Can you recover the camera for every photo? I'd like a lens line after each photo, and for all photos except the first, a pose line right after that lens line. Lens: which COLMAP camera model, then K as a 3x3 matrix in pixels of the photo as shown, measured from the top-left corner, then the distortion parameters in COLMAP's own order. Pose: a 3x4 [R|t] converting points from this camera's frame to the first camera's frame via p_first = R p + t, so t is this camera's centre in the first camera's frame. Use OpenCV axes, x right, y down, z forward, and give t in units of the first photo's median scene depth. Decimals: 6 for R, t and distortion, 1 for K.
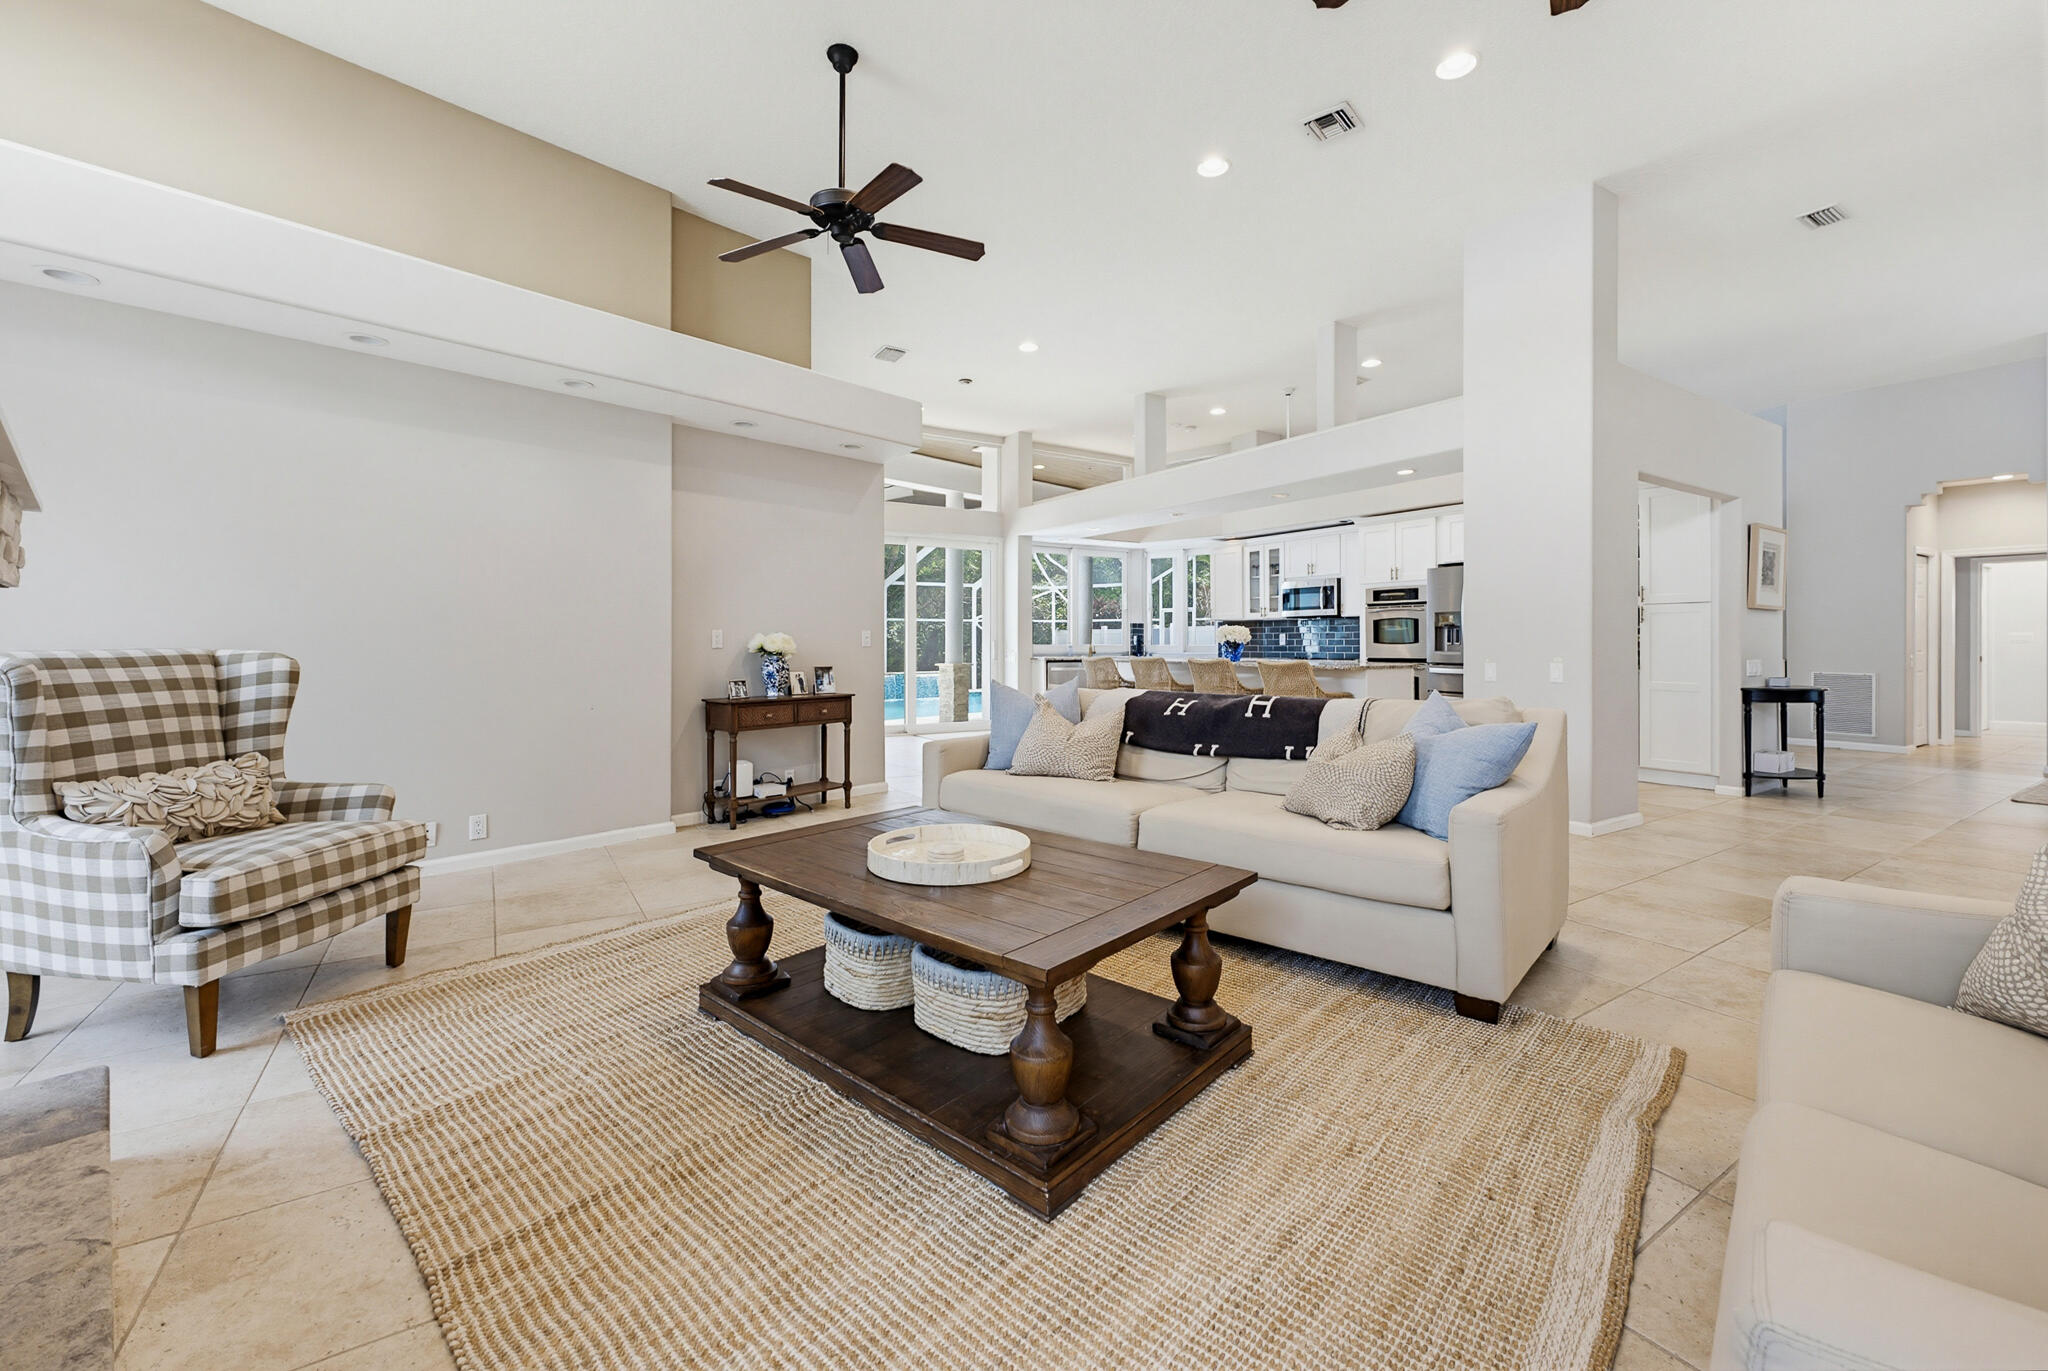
lens RADIAL K [[842.9, 0, 1030.3], [0, 842.9, 638.1], [0, 0, 1]] dist [0.001180, 0.000143]
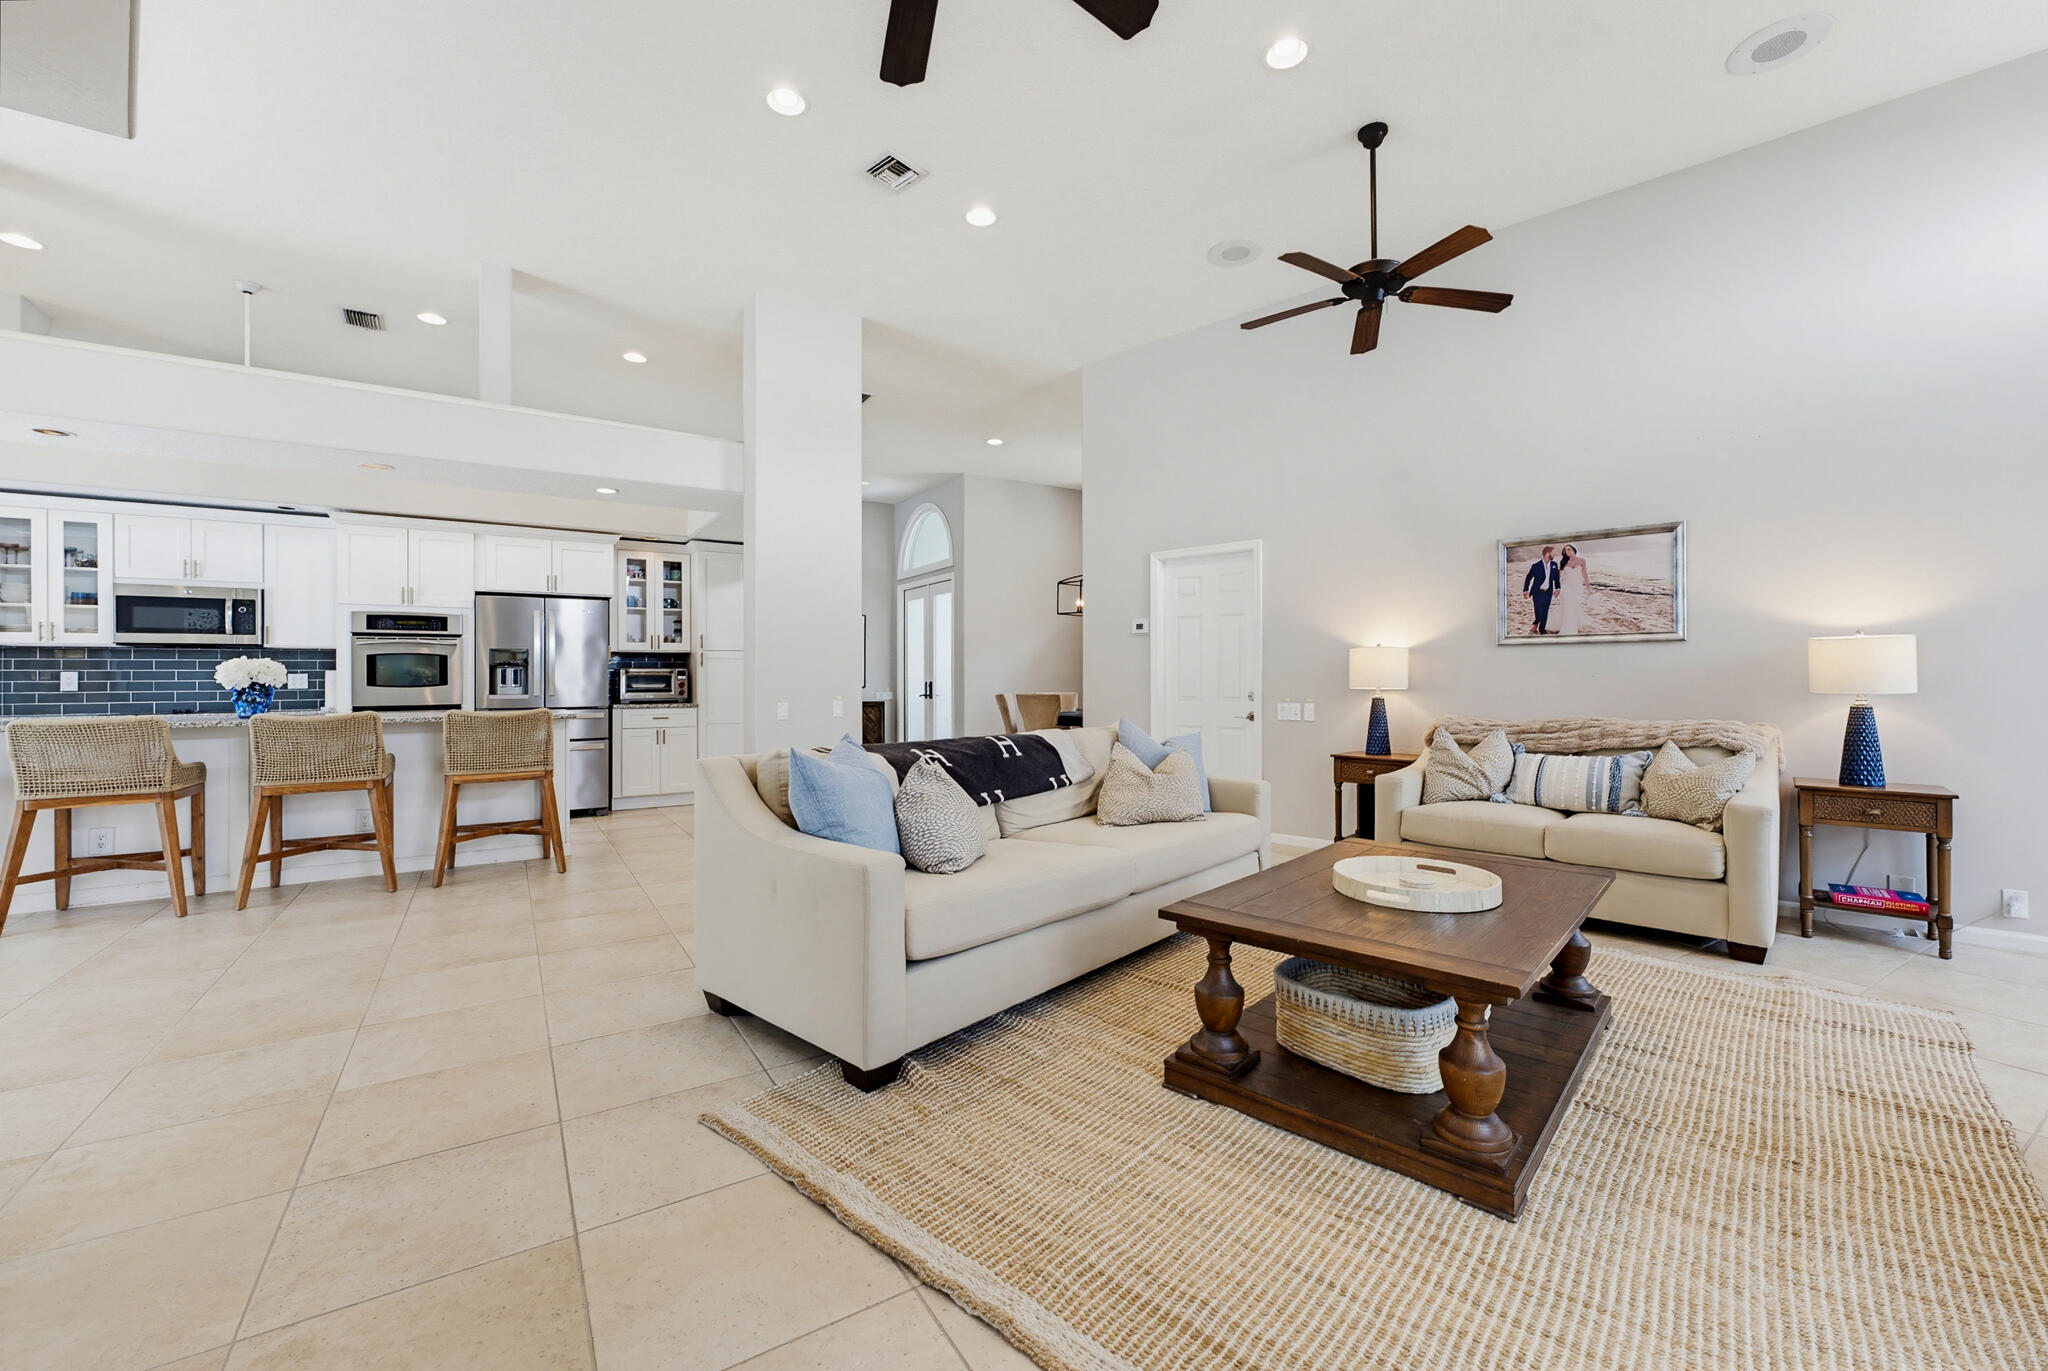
lens RADIAL K [[830.9, 0, 1036.7], [0, 830.9, 677.5], [0, 0, 1]] dist [-0.000255, -0.000087]
pose [[0.002153, 0.003286, 0.999992, -0.261425], [-0.000443, 0.999995, -0.003285, 0.000432], [-0.999998, -0.000436, 0.002154, 0.347490]]
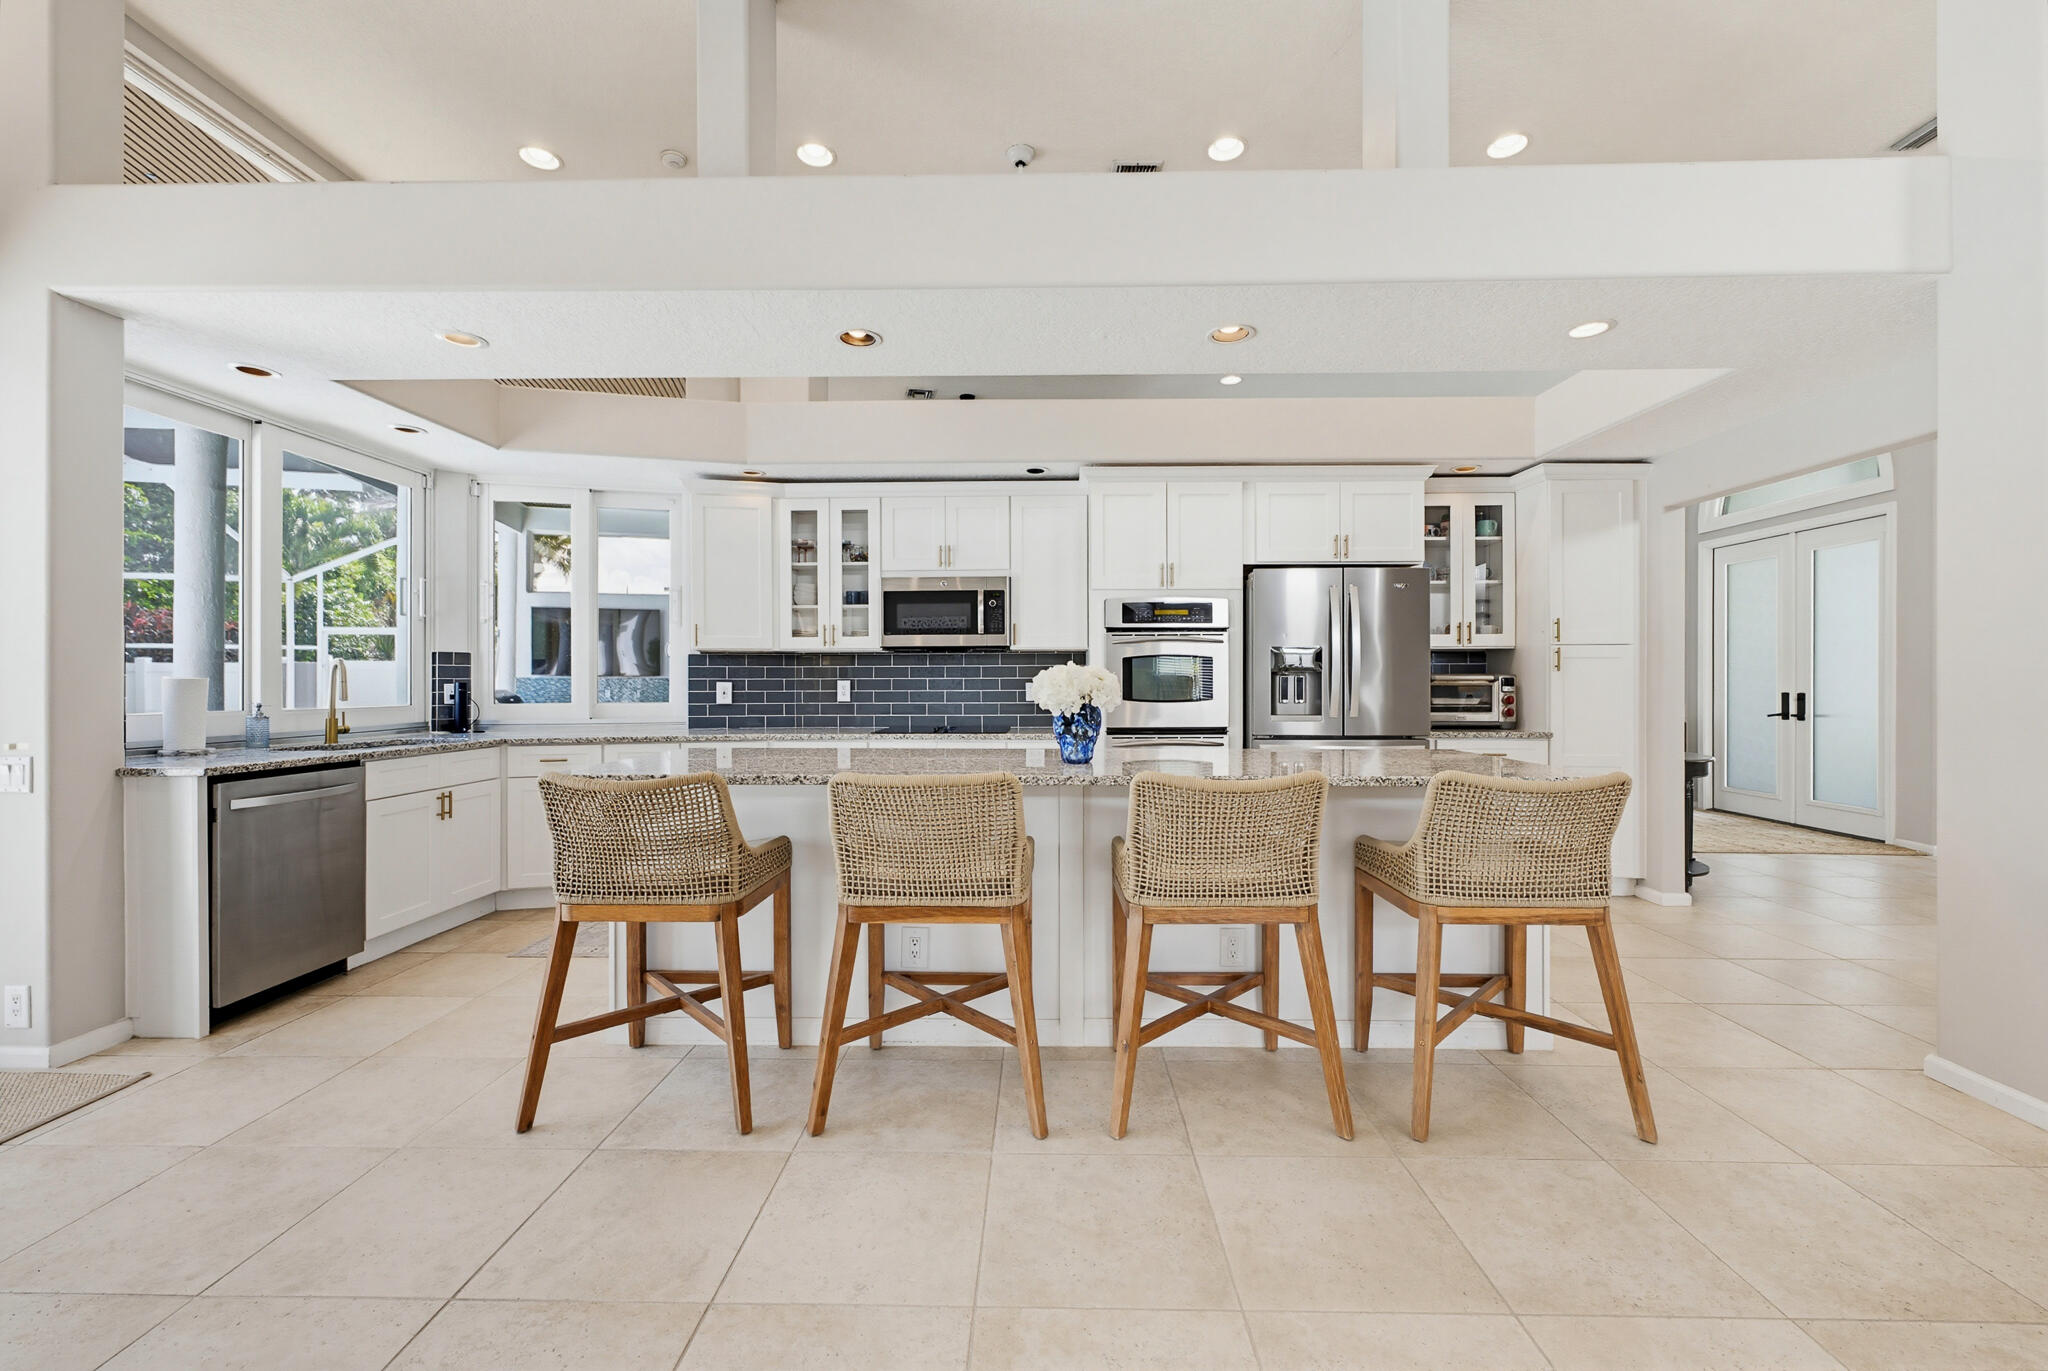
lens RADIAL K [[818.4, 0, 1022.4], [0, 818.4, 679.7], [0, 0, 1]] dist [-0.001673, -0.000099]
pose [[0.566048, 0.000779, 0.824372, -0.051116], [-0.003622, 0.999992, 0.001542, -0.006662], [-0.824365, -0.003858, 0.566046, 0.630575]]
